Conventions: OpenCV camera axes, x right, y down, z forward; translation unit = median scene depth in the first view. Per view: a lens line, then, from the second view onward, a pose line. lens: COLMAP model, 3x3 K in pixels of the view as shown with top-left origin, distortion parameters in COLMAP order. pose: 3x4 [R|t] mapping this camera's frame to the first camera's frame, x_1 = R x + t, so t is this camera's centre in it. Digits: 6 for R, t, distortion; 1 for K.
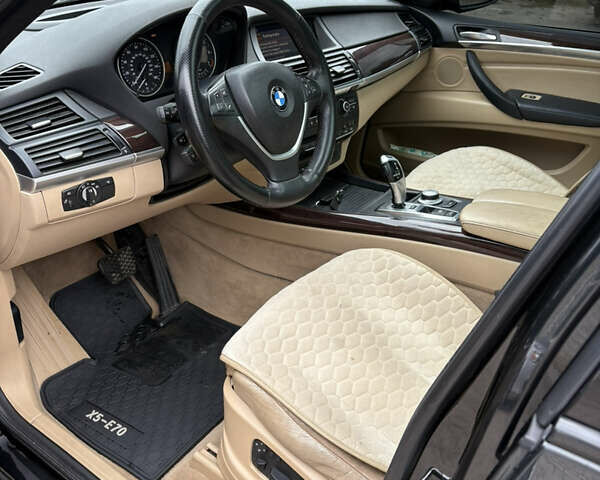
lens RADIAL K [[644.9, 0, 300.0], [0, 644.9, 240.0], [0, 0, 1]] dist [0.091094, -0.004818]
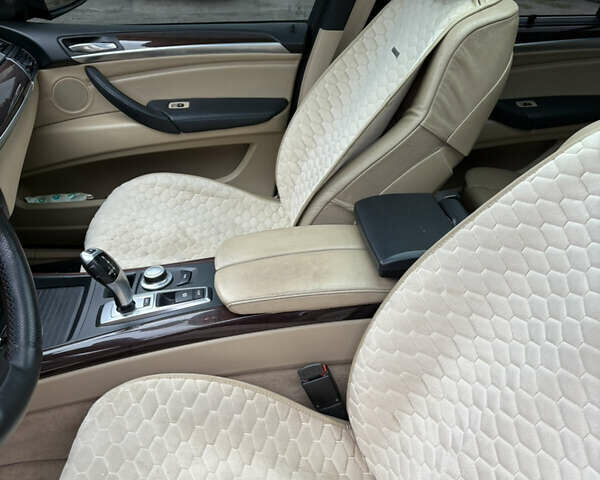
lens RADIAL K [[644.9, 0, 300.0], [0, 644.9, 240.0], [0, 0, 1]] dist [0.091094, -0.004818]
pose [[0.763699, -0.354732, 0.539379, -0.050851], [0.327465, 0.932899, 0.149883, -0.128482], [-0.556355, 0.062162, 0.828617, 0.209411]]
